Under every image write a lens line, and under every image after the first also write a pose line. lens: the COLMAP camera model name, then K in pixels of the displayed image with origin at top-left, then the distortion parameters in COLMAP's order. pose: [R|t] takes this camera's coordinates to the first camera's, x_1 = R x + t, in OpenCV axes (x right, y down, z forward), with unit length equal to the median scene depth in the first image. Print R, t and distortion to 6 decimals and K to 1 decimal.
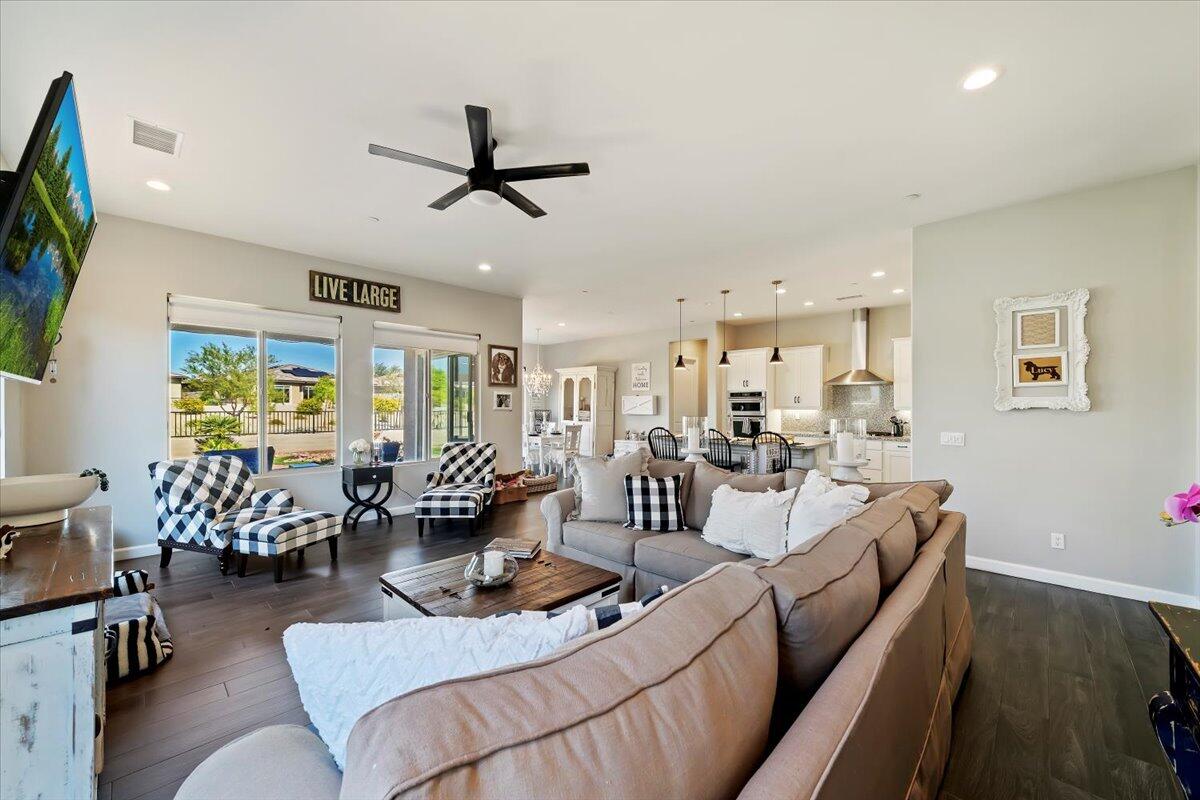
lens RADIAL K [[452.4, 0, 596.0], [0, 452.4, 406.2], [0, 0, 1]] dist [-0.006578, -0.000158]
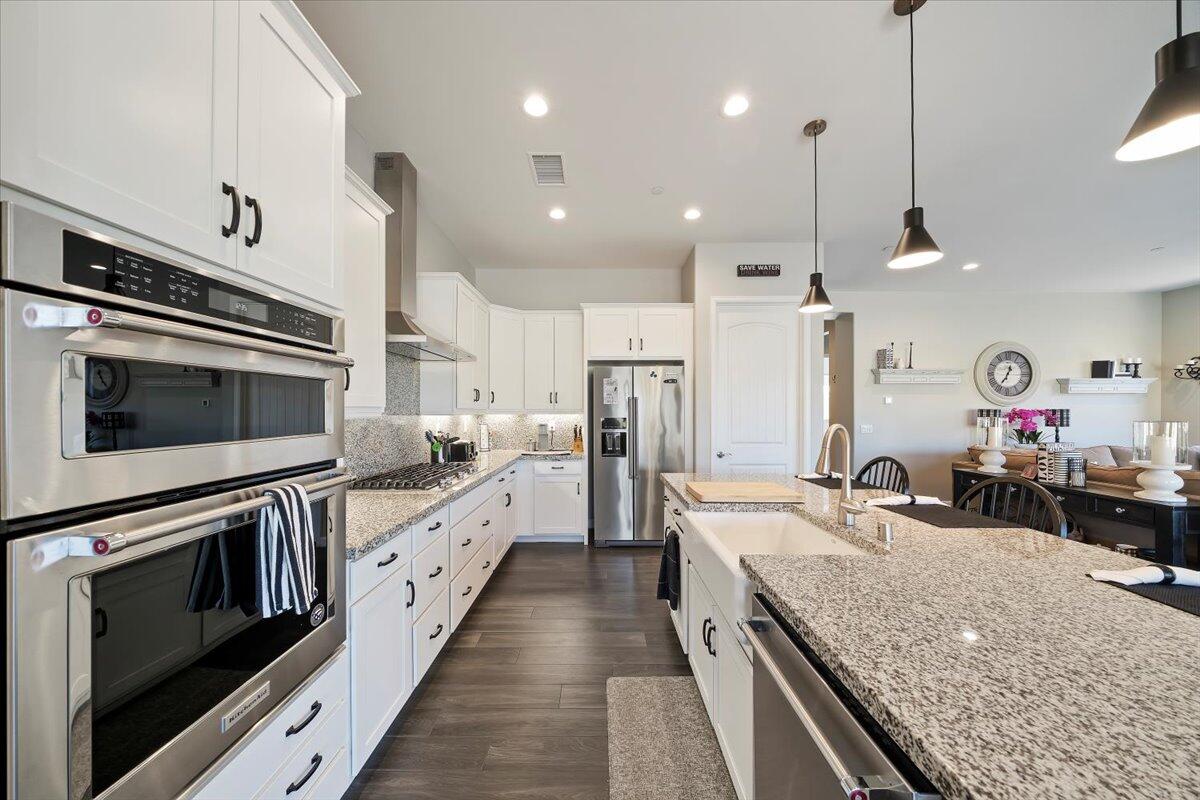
lens RADIAL K [[409.6, 0, 603.0], [0, 409.6, 407.3], [0, 0, 1]] dist [0.000167, 0.000022]
pose [[-0.706298, 0.003199, 0.707908, 0.225187], [-0.000782, 0.999986, -0.005299, 0.002367], [-0.707915, -0.004296, -0.706285, 1.238228]]
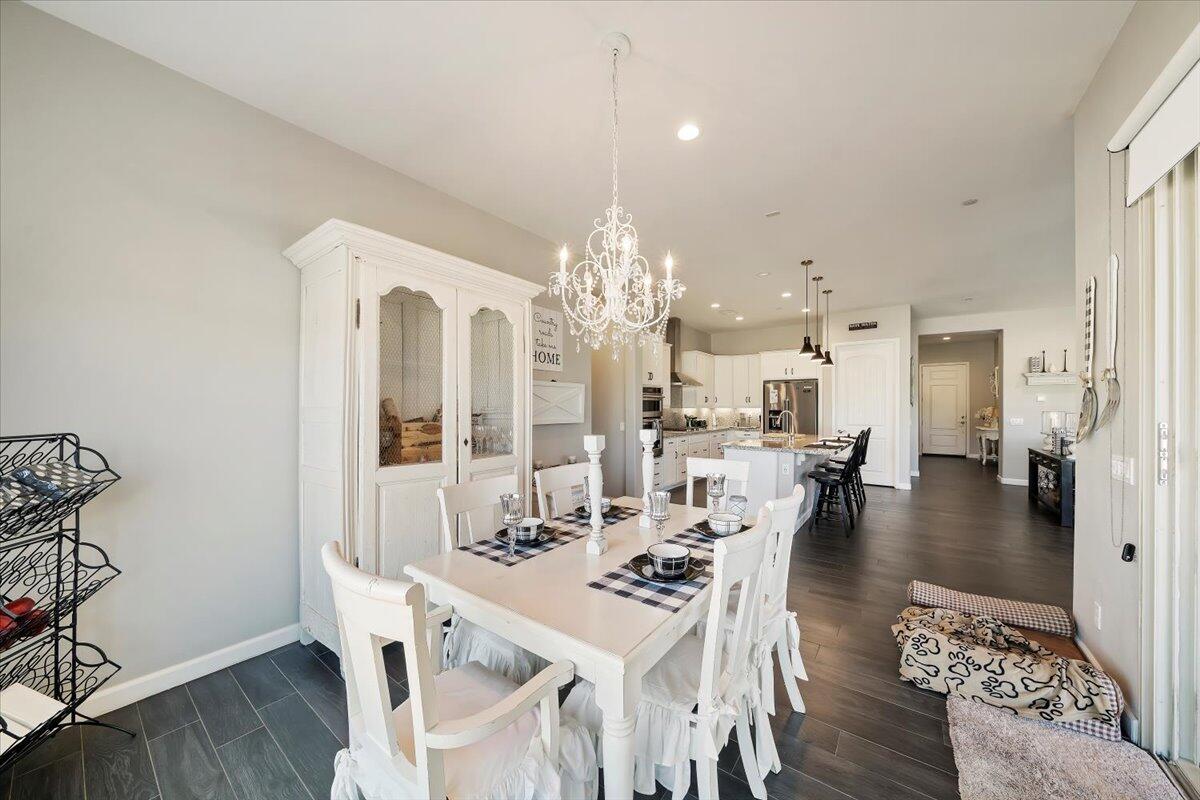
lens RADIAL K [[409.7, 0, 600.2], [0, 409.7, 408.5], [0, 0, 1]] dist [-0.008775, -0.000073]
pose [[-0.129652, -0.010447, 0.991504, -0.440884], [-0.000013, 0.999945, 0.010535, -0.002389], [-0.991560, 0.001353, -0.129645, 1.446036]]
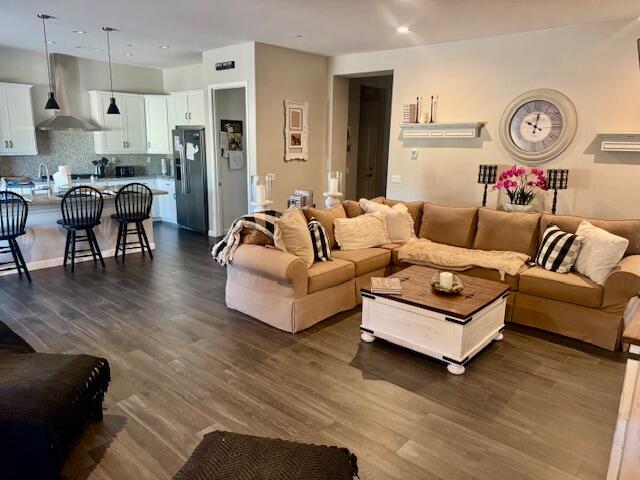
lens RADIAL K [[475.4, 0, 318.4], [0, 475.4, 241.4], [0, 0, 1]] dist [0.078997, 0.001013]
pose [[-0.040773, -0.219006, 0.974871, -0.648227], [-0.012175, 0.975719, 0.218687, -0.054346], [-0.999094, -0.002953, -0.042450, 0.502298]]
